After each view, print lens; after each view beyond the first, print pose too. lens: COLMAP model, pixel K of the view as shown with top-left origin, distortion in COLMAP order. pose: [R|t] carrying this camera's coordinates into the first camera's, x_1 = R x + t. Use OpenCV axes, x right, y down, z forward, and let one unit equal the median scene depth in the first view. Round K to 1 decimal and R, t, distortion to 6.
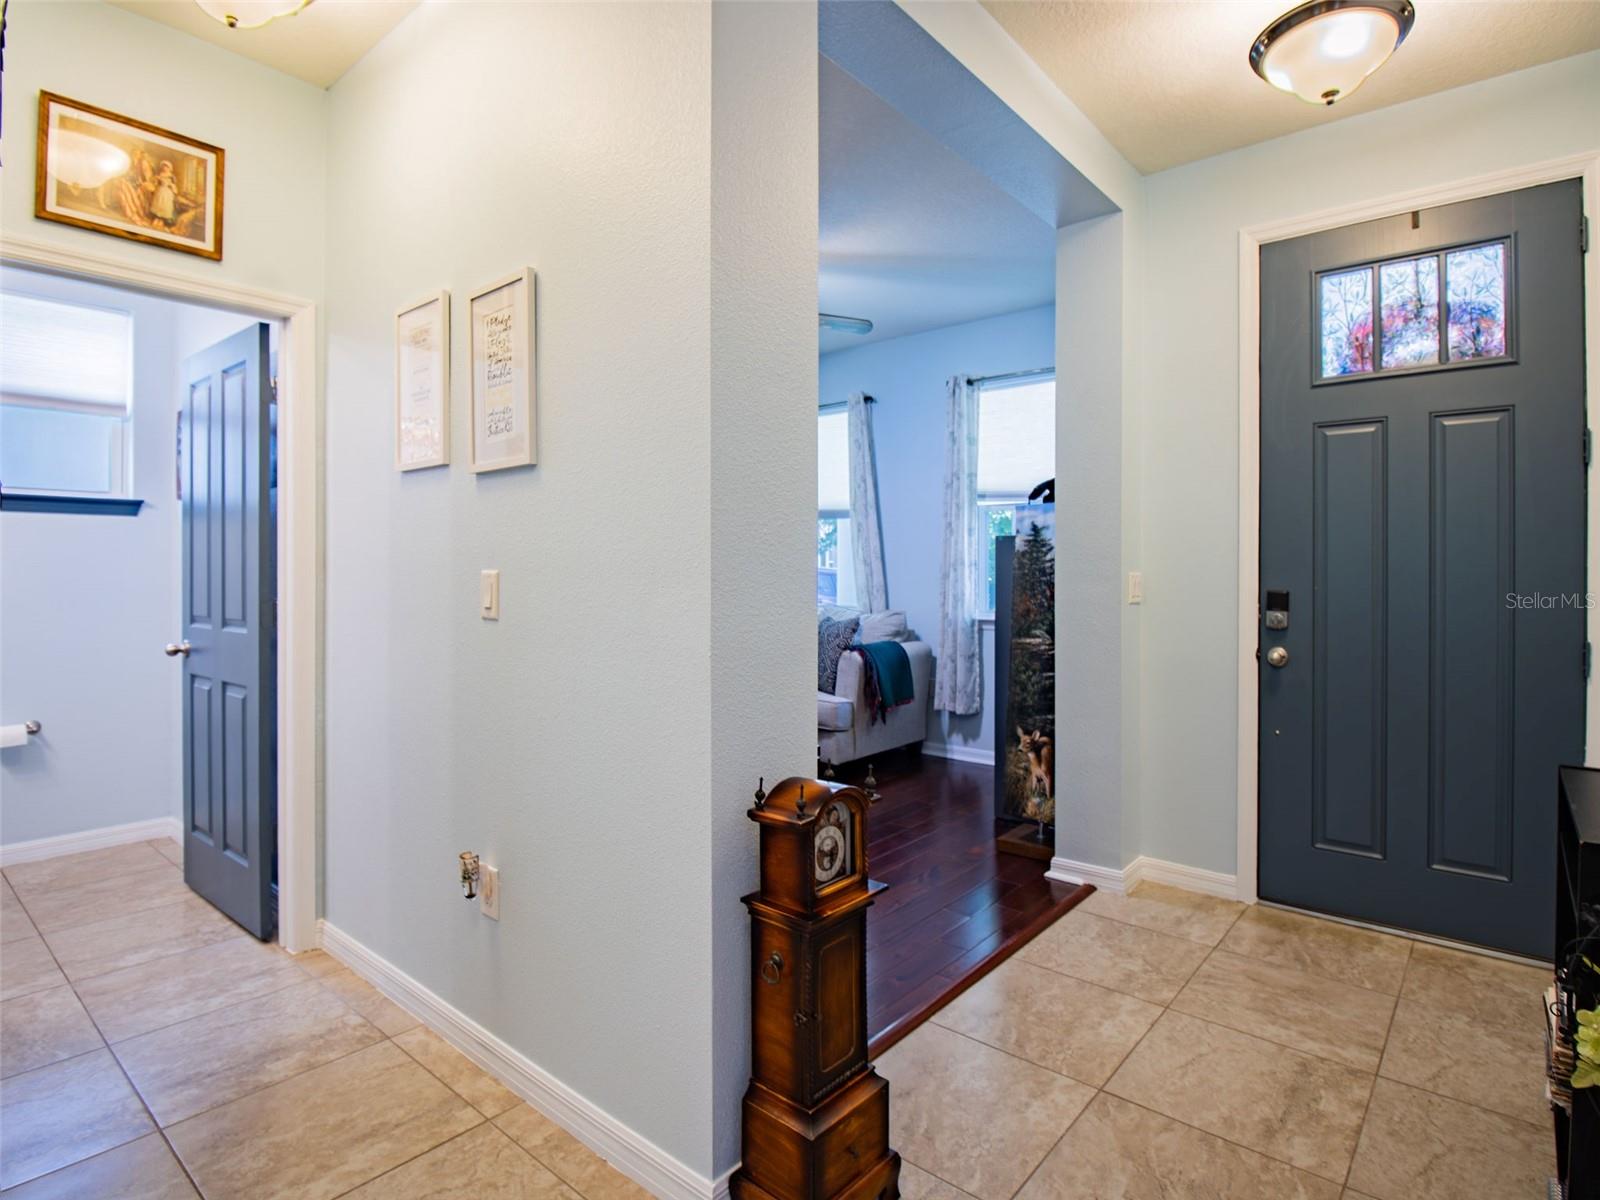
lens RADIAL K [[841.4, 0, 803.8], [0, 841.4, 562.0], [0, 0, 1]] dist [0.000586, -0.014882]
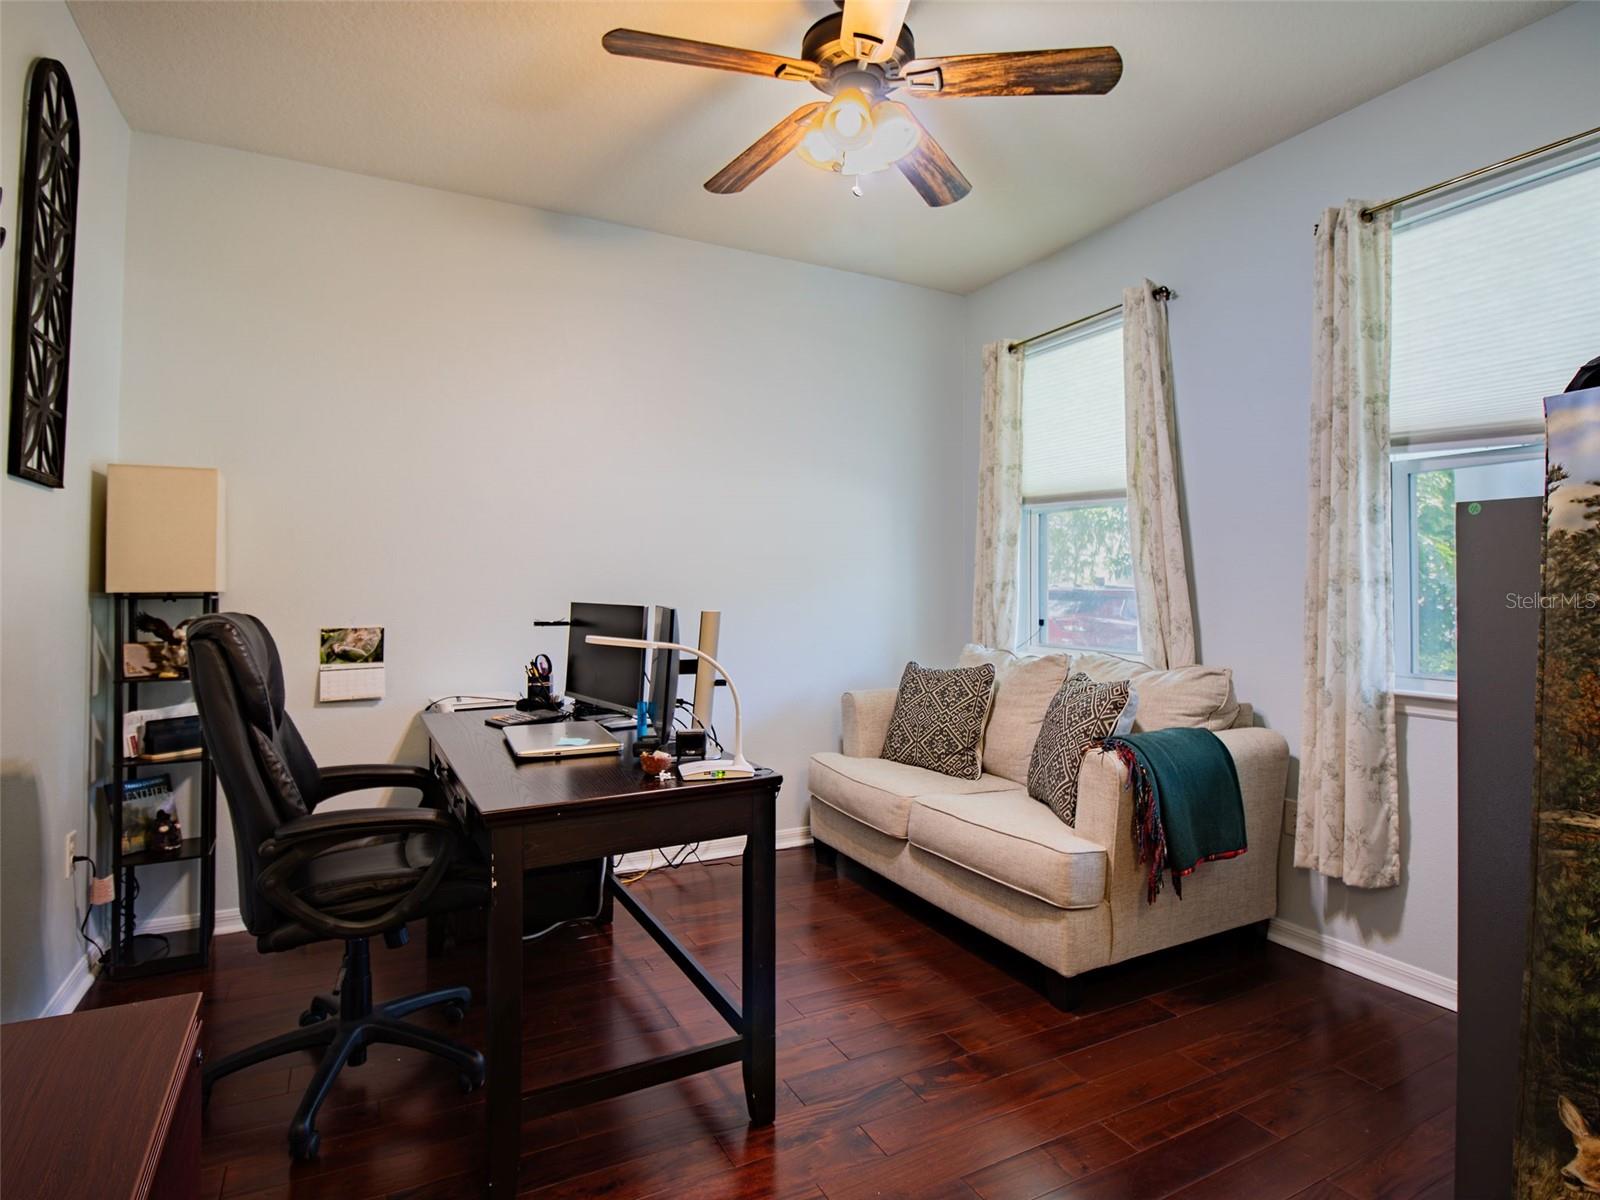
lens RADIAL K [[841.4, 0, 803.8], [0, 841.4, 562.0], [0, 0, 1]] dist [0.000586, -0.014882]
pose [[0.923845, -0.005420, -0.382729, 0.077163], [-0.003573, 0.999734, -0.022782, 0.004050], [0.382750, 0.022415, 0.923580, 0.418109]]
